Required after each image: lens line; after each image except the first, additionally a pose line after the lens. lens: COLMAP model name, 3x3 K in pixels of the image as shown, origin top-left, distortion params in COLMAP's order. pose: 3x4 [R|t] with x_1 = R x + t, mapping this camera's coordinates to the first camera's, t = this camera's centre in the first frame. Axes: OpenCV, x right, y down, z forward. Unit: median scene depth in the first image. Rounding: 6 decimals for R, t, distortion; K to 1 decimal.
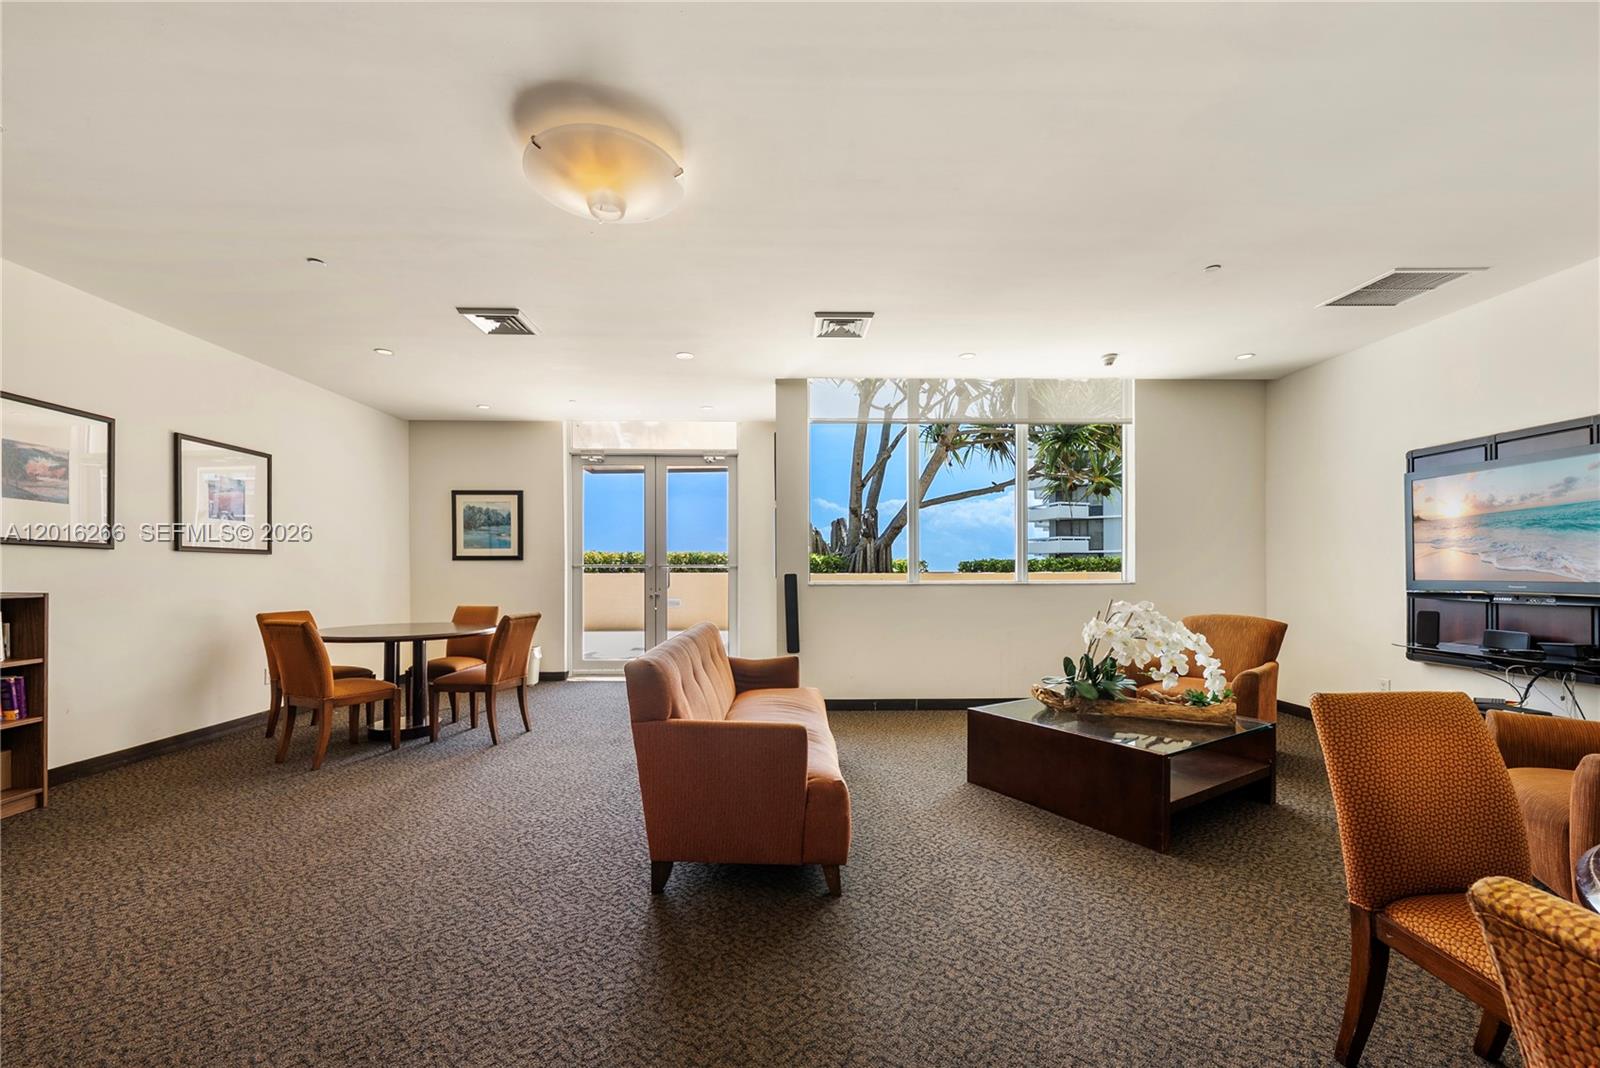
lens RADIAL K [[651.7, 0, 782.6], [0, 651.7, 572.1], [0, 0, 1]] dist [0.004589, 0.000641]
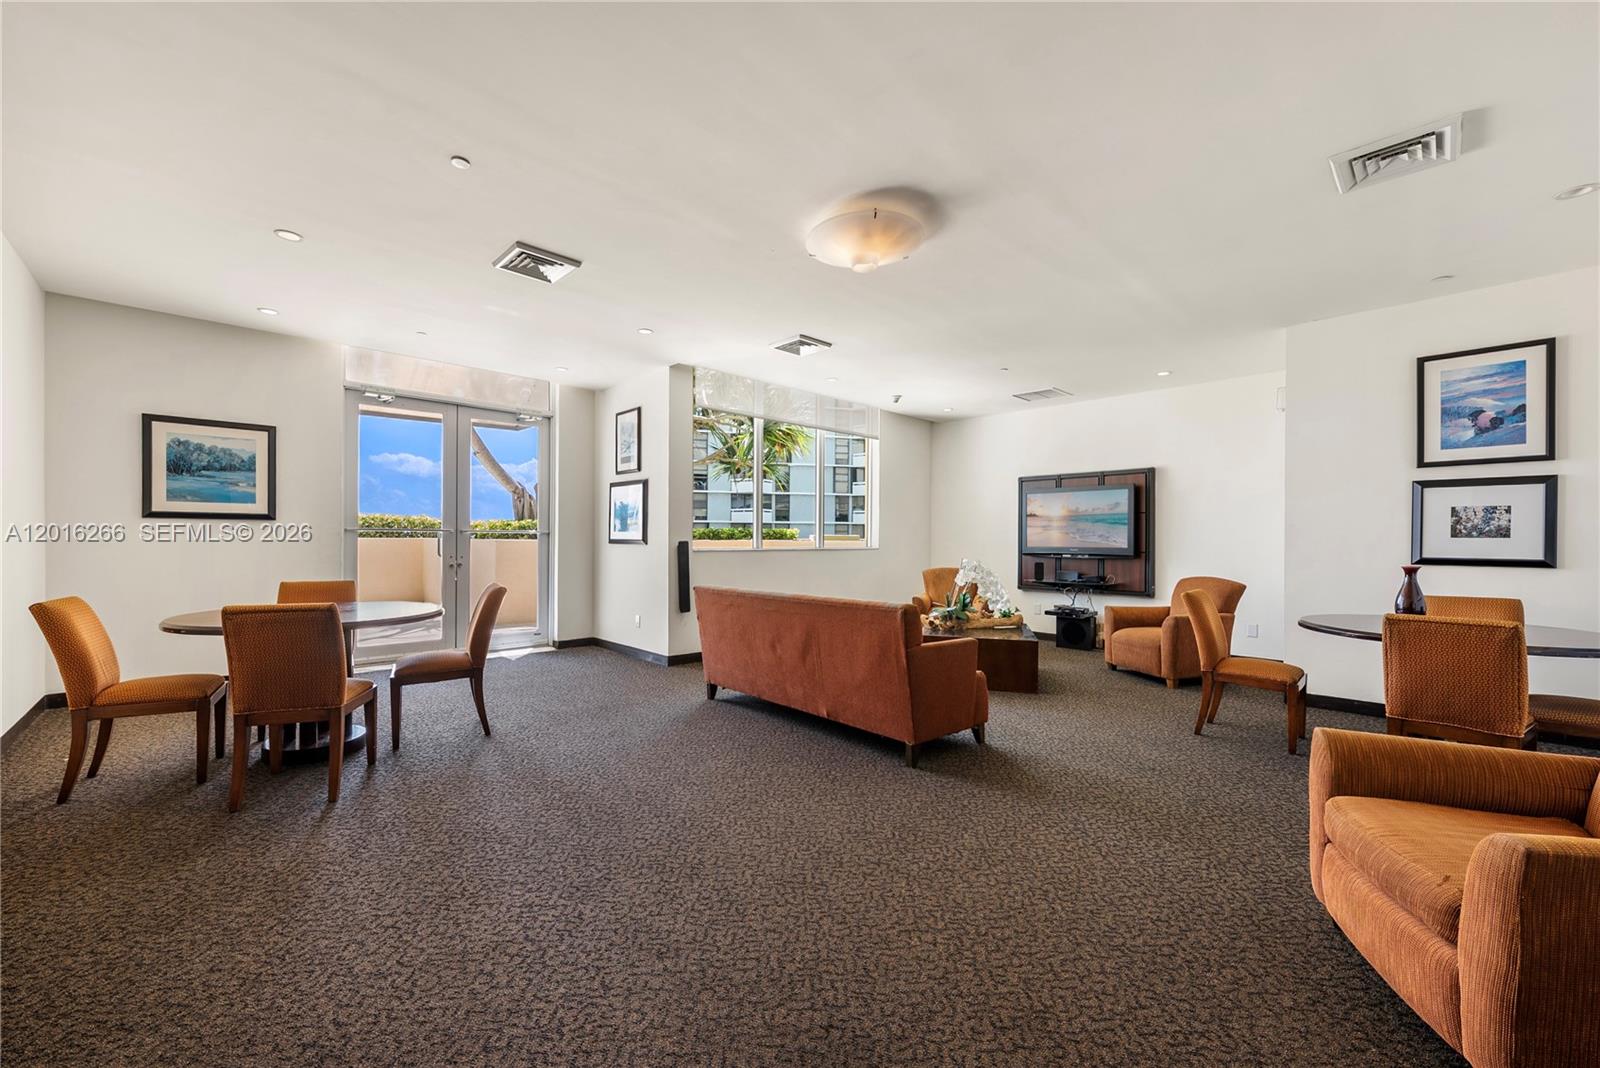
lens RADIAL K [[651.7, 0, 787.5], [0, 651.7, 542.5], [0, 0, 1]] dist [0.004589, 0.000641]
pose [[0.728333, 0.002998, 0.685216, -0.485501], [-0.008468, 0.999953, 0.004625, -0.001512], [-0.685171, -0.009171, 0.728325, 0.056325]]
